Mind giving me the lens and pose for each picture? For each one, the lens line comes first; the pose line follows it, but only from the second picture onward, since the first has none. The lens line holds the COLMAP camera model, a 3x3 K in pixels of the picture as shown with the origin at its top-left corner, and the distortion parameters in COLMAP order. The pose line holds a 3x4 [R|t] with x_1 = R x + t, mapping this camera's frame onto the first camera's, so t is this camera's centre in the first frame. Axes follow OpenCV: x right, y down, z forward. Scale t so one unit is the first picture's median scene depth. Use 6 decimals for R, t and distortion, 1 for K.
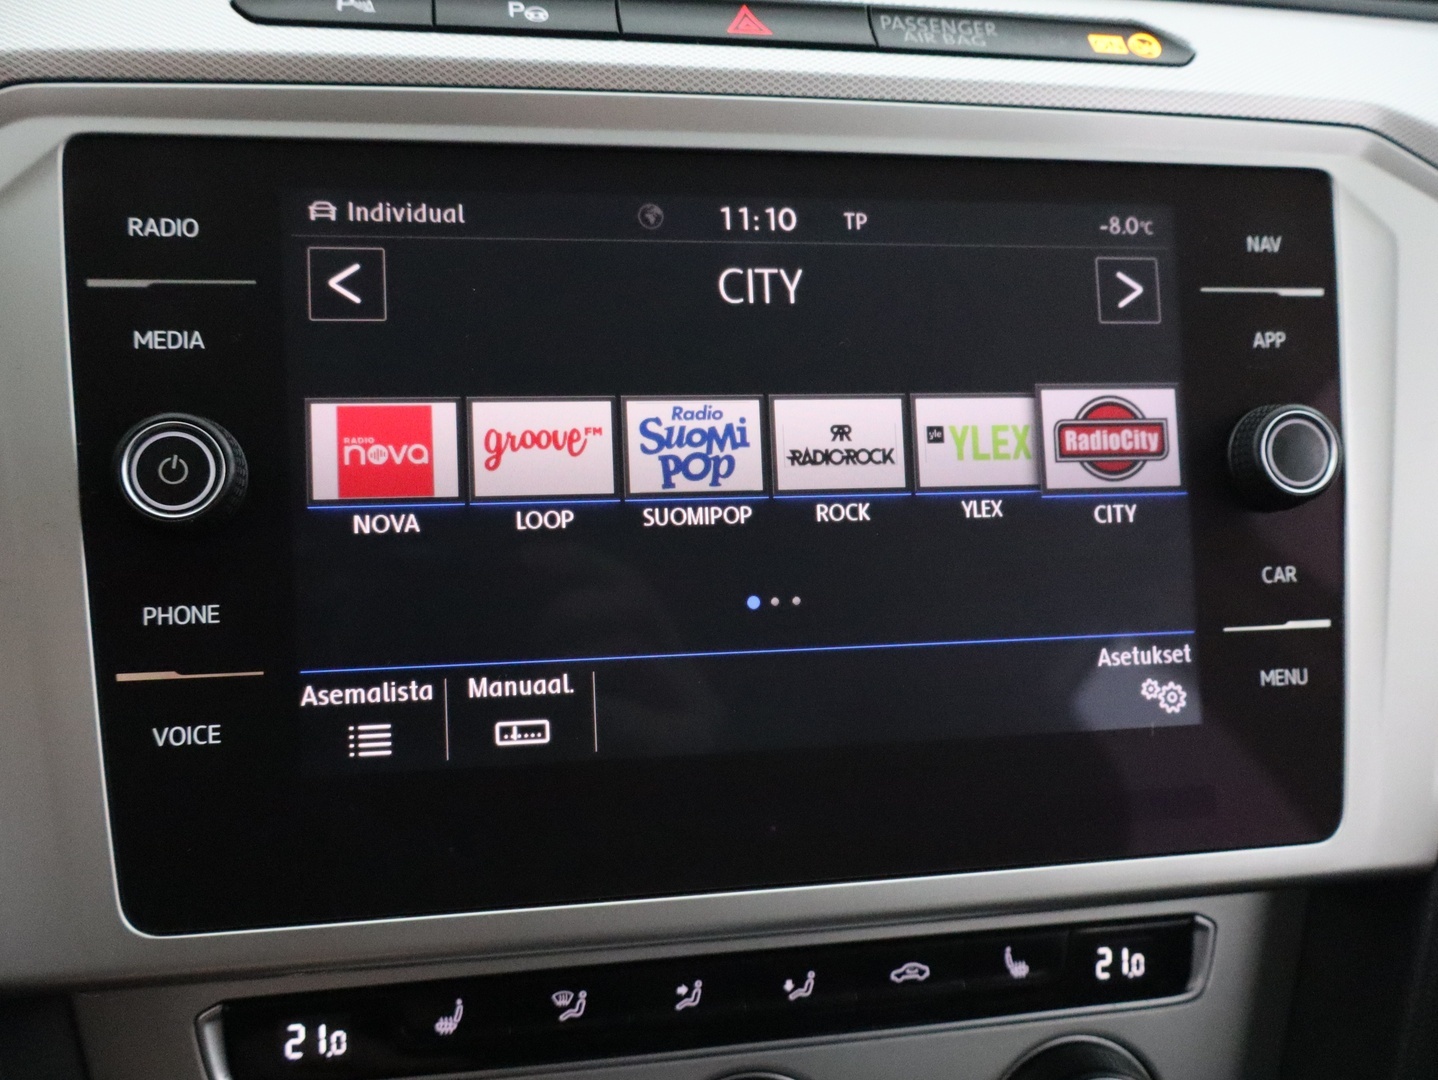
lens RADIAL K [[1241.5, 0, 719.0], [0, 1241.5, 540.0], [0, 0, 1]] dist [0.024275, 0.014799]
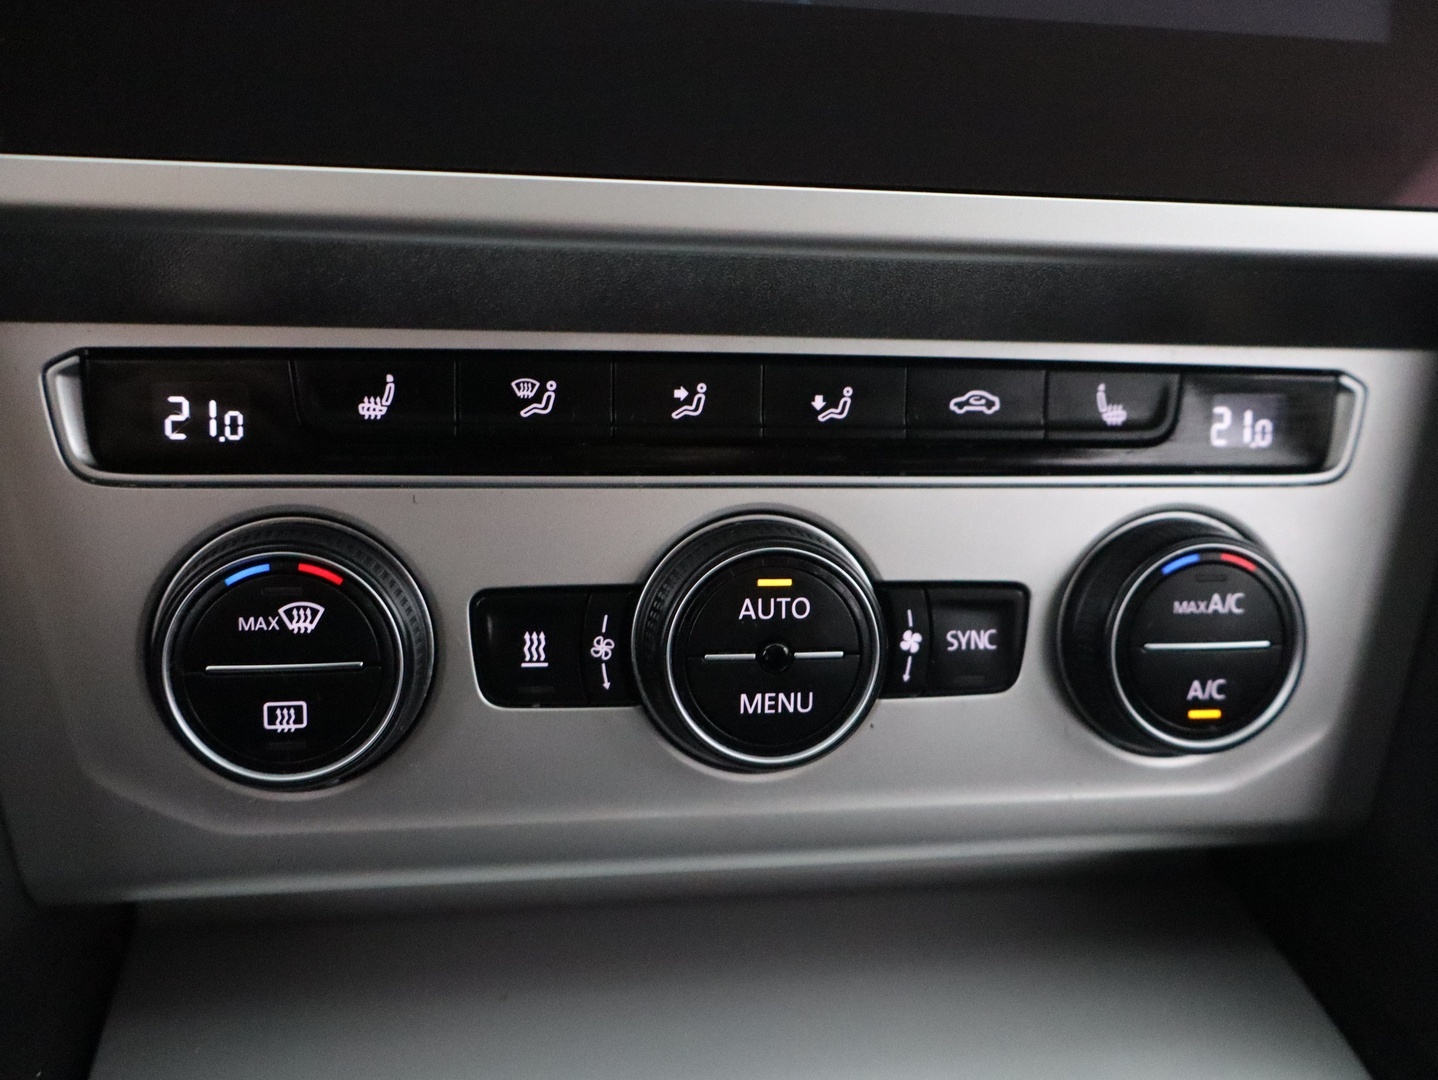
lens RADIAL K [[1241.5, 0, 719.0], [0, 1241.5, 540.0], [0, 0, 1]] dist [0.024275, 0.014799]
pose [[0.999299, 0.033422, -0.016892, 0.010537], [-0.032225, 0.997249, 0.066746, 0.412646], [0.019076, -0.066155, 0.997627, 0.233663]]
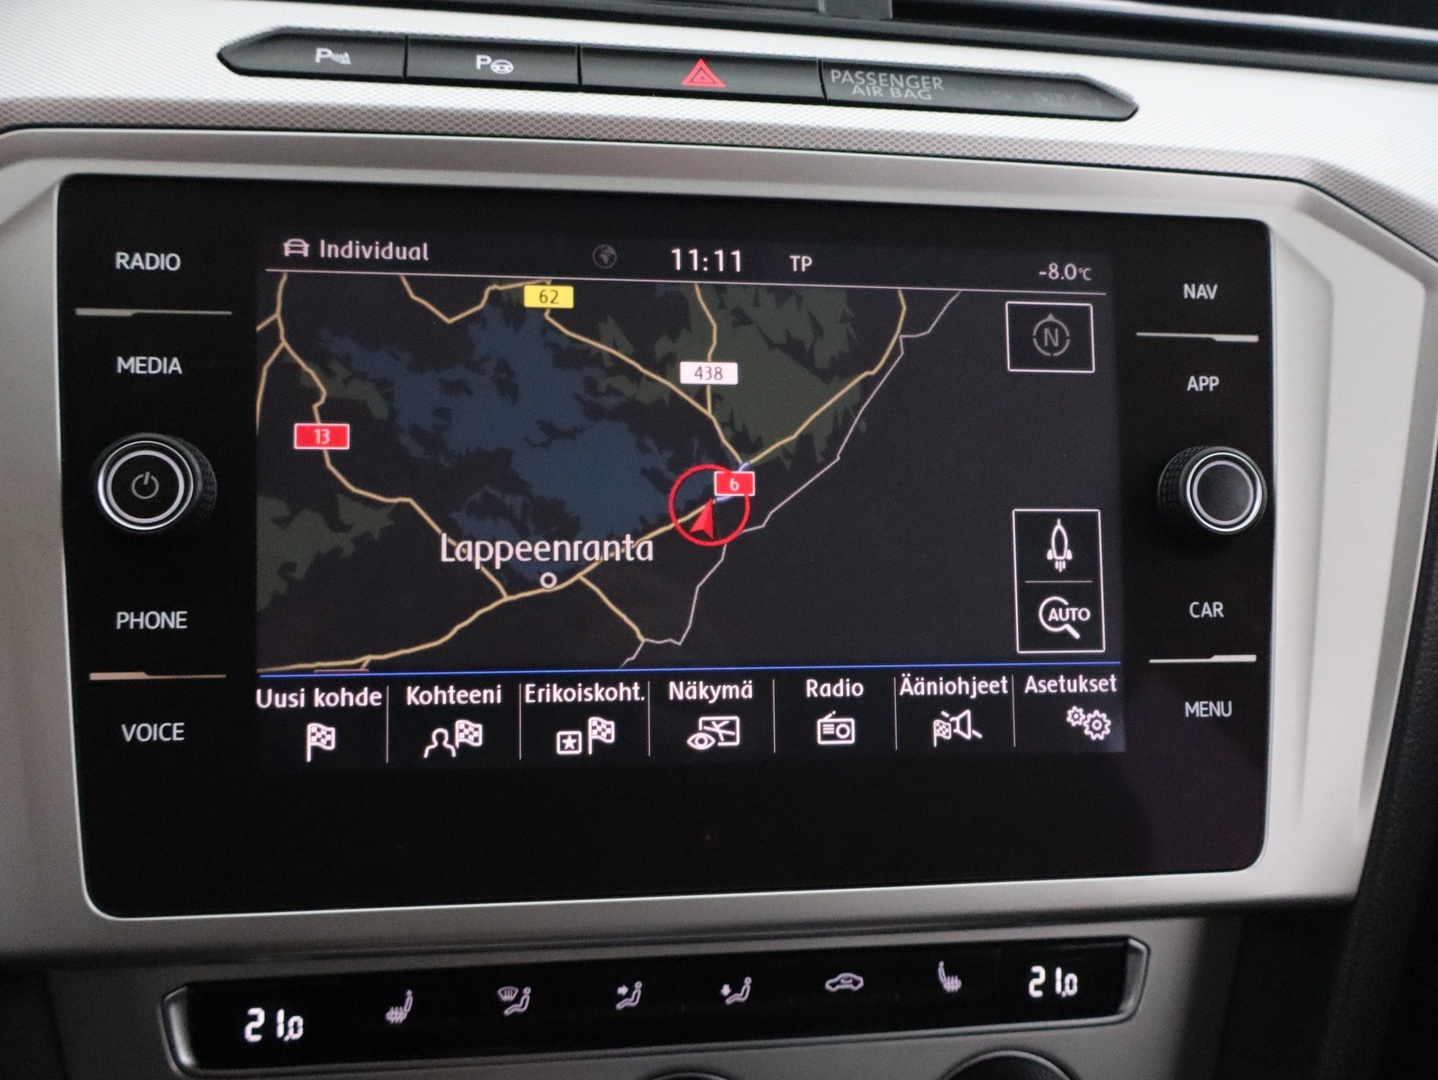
lens RADIAL K [[1241.5, 0, 719.0], [0, 1241.5, 540.0], [0, 0, 1]] dist [0.024275, 0.014799]
pose [[0.998938, 0.025136, -0.038625, 0.085151], [-0.025637, 0.999593, -0.012551, -0.006961], [0.038294, 0.013528, 0.999175, -0.051782]]
